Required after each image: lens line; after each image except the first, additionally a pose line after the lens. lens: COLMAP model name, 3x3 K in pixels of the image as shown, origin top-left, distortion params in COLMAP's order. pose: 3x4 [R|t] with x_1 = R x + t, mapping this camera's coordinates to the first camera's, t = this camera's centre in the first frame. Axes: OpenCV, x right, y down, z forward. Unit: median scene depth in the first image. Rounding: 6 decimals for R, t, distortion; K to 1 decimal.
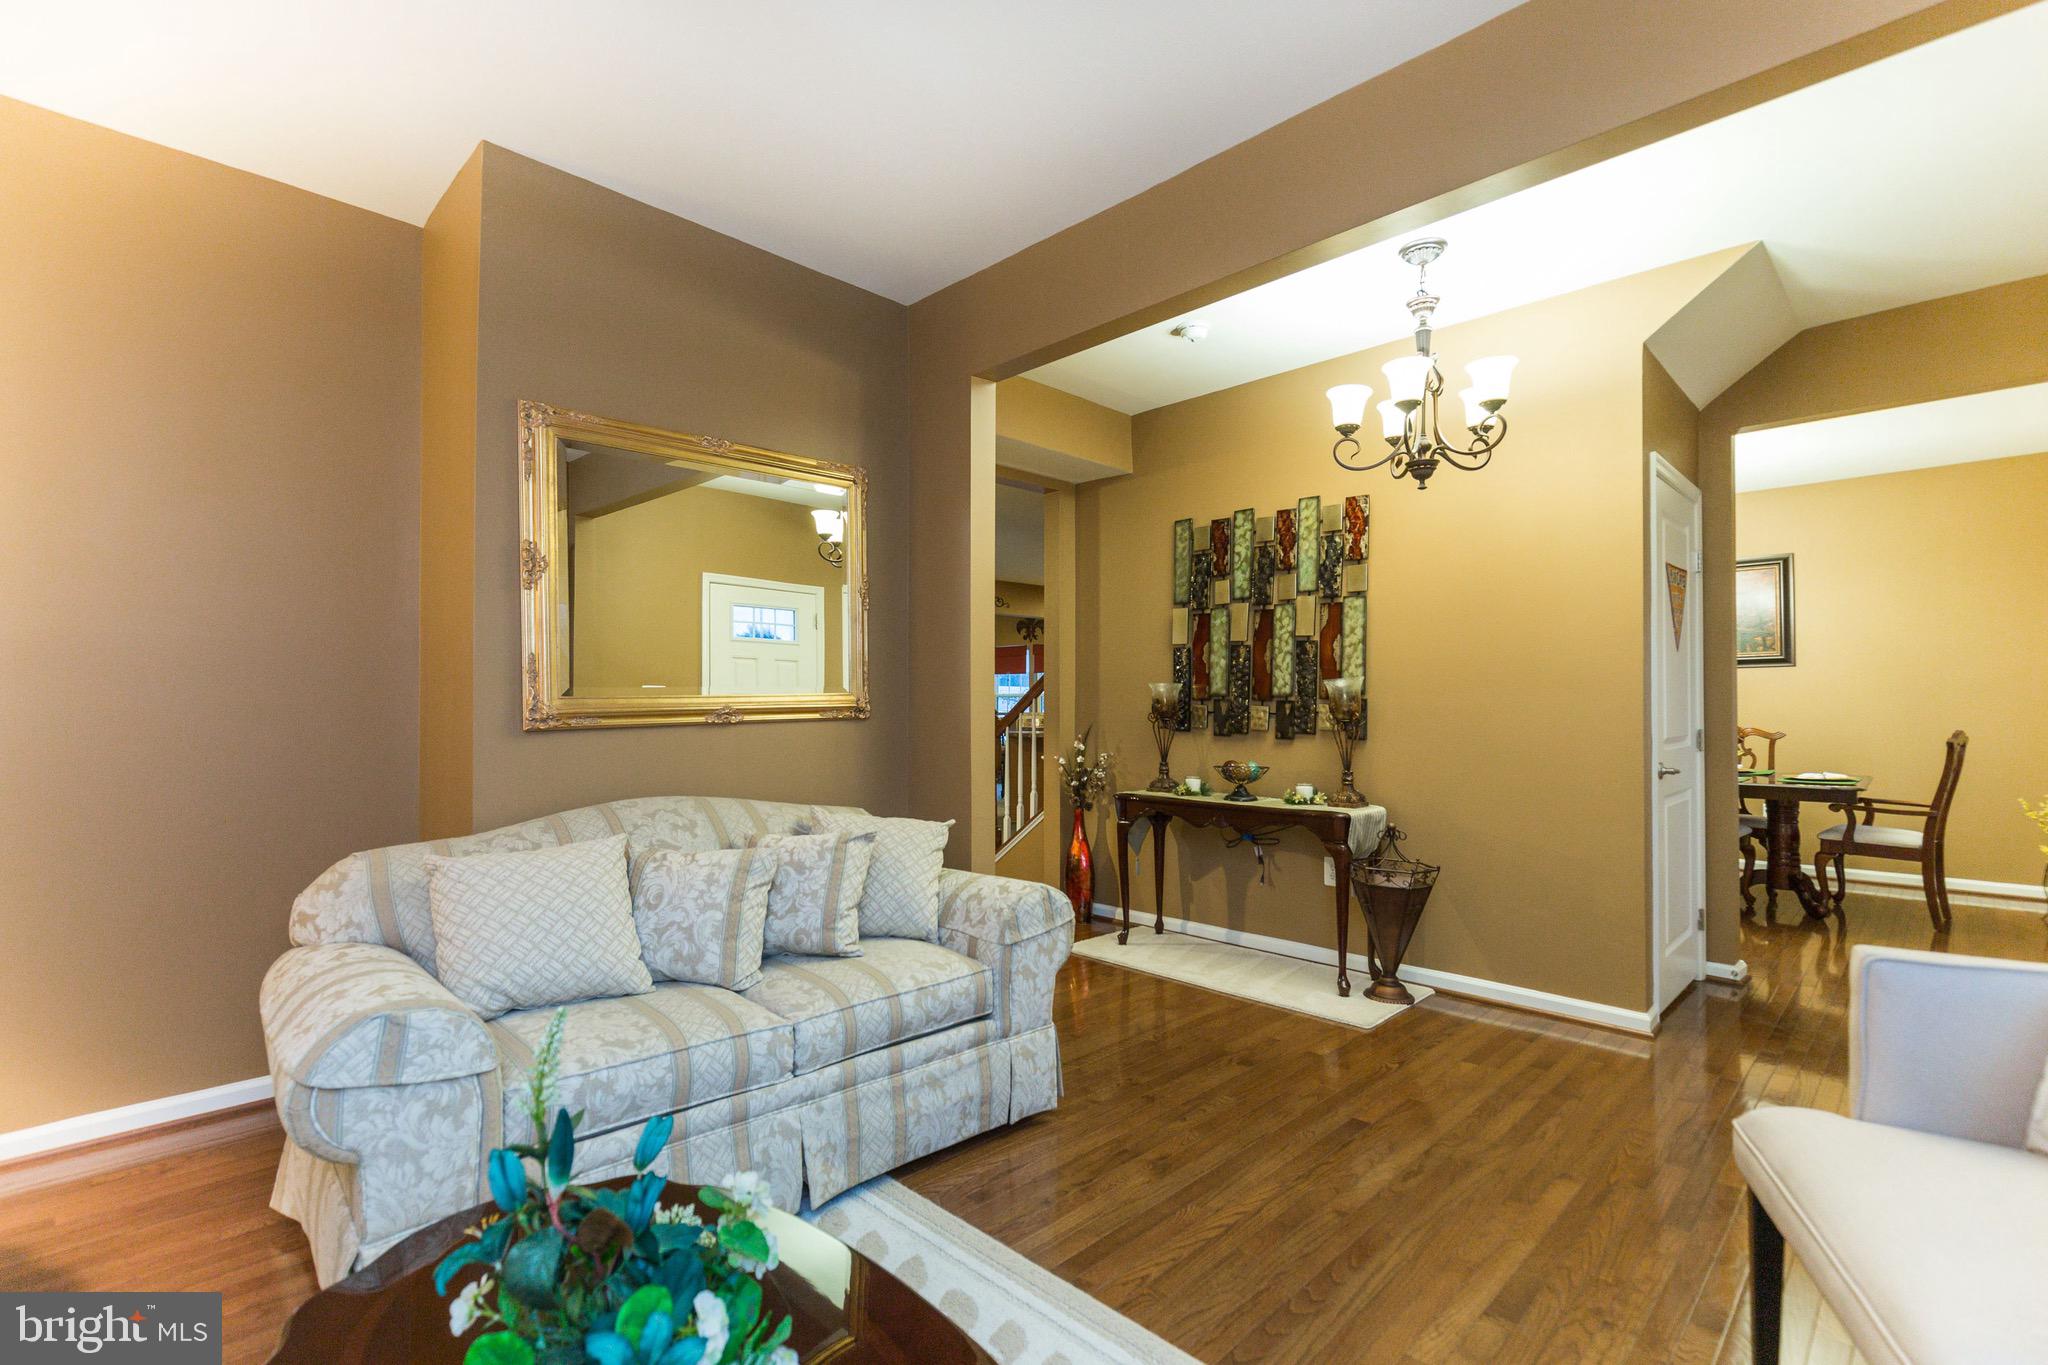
lens RADIAL K [[927.6, 0, 1023.1], [0, 927.6, 695.0], [0, 0, 1]] dist [0.007930, 0.000012]
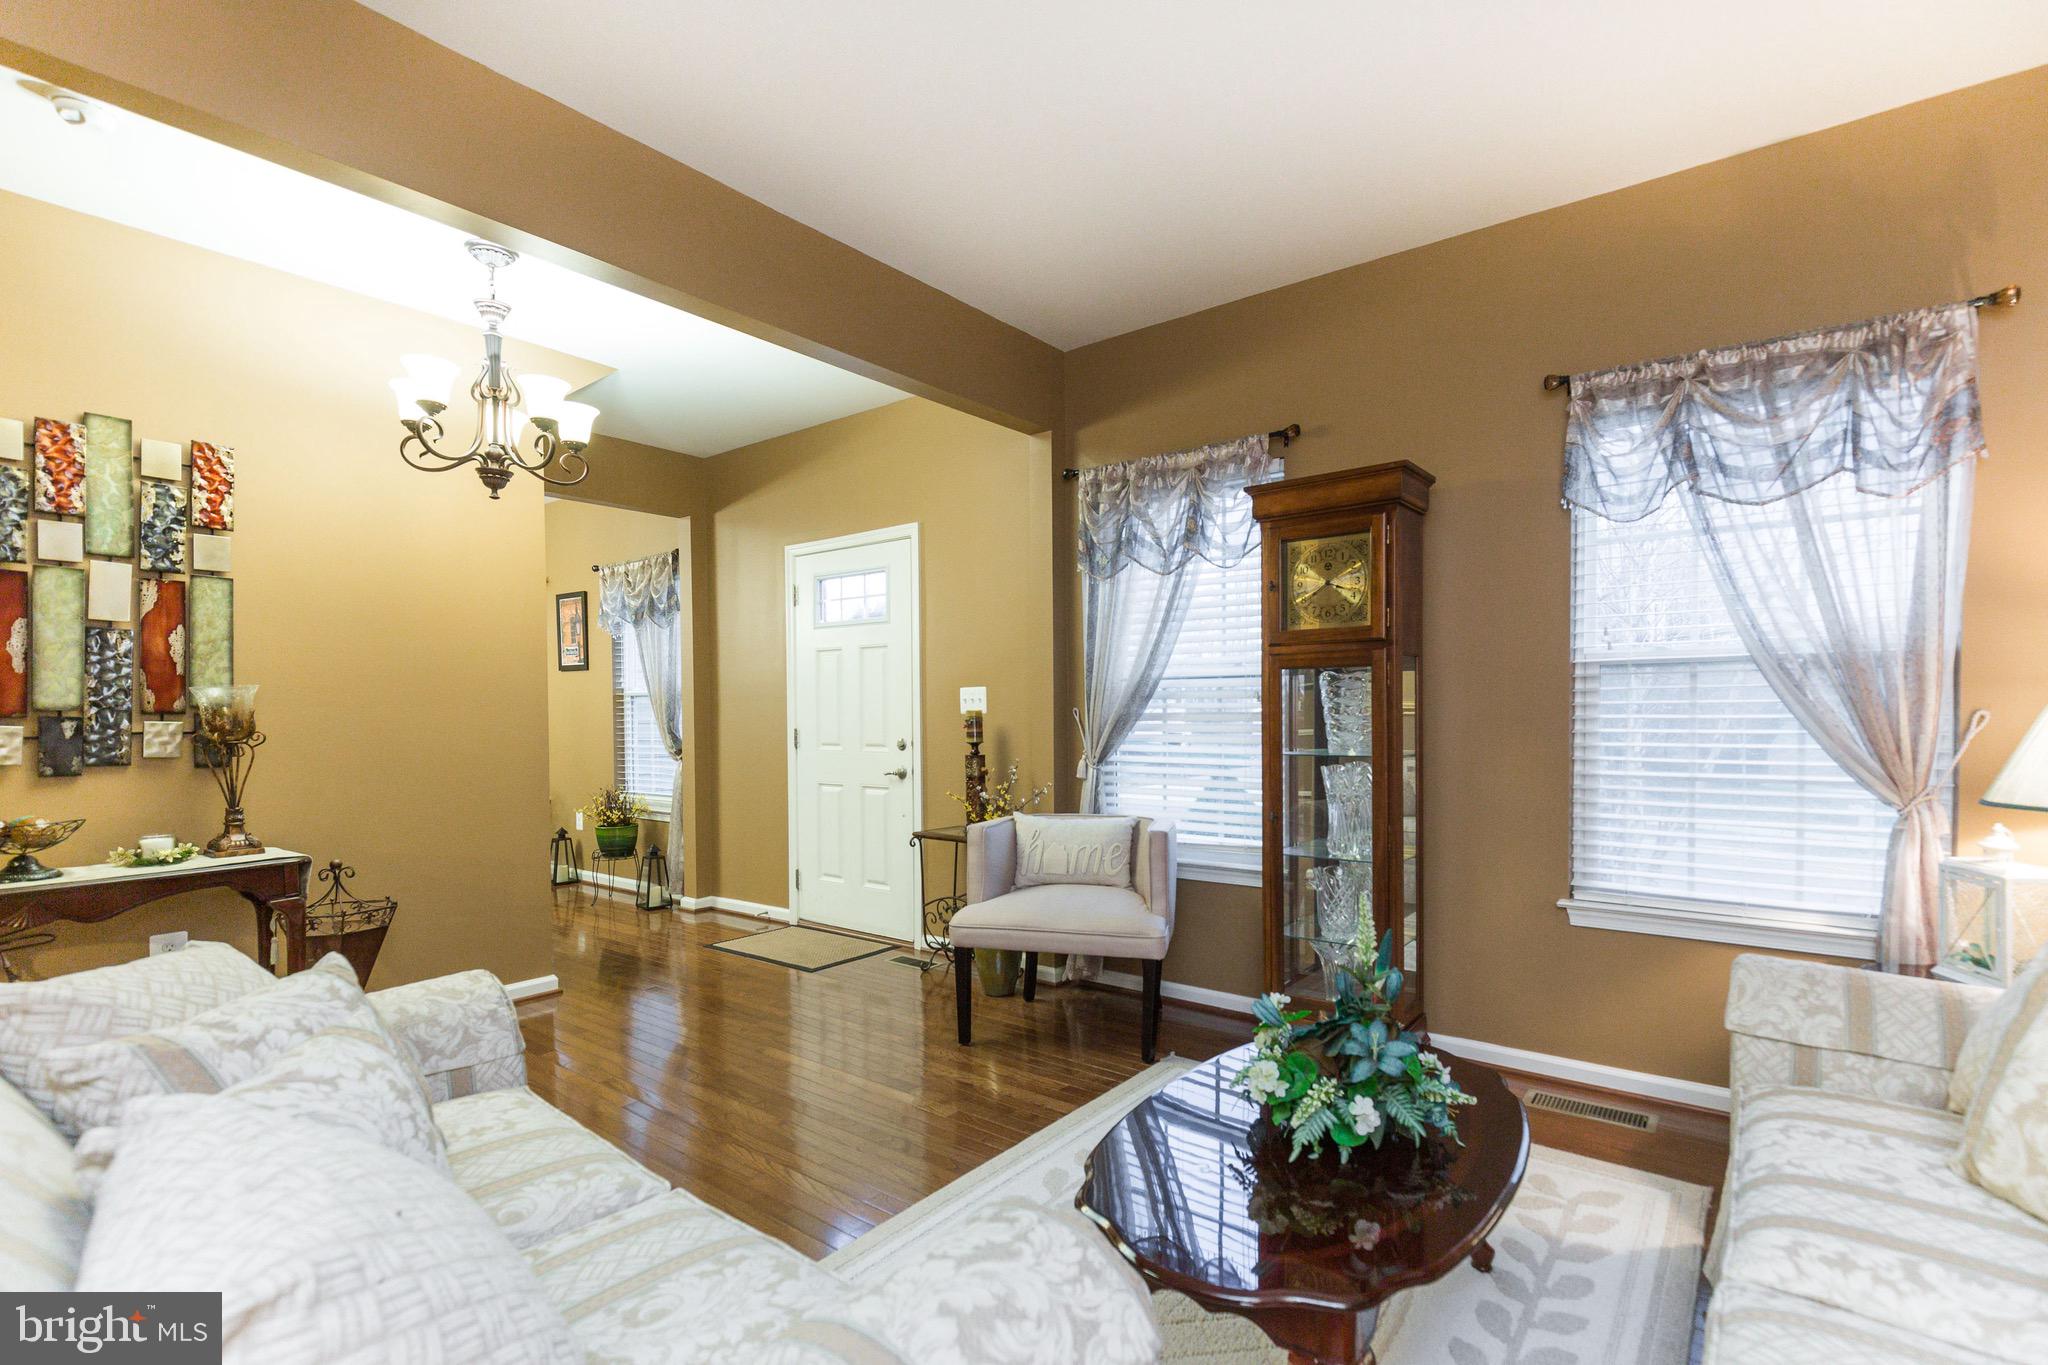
lens RADIAL K [[927.6, 0, 1023.1], [0, 927.6, 695.0], [0, 0, 1]] dist [0.007930, 0.000012]
pose [[-0.130568, 0.016549, 0.991301, -0.475324], [0.004317, 0.999861, -0.016123, 0.004528], [-0.991430, 0.002174, -0.130621, 0.447914]]
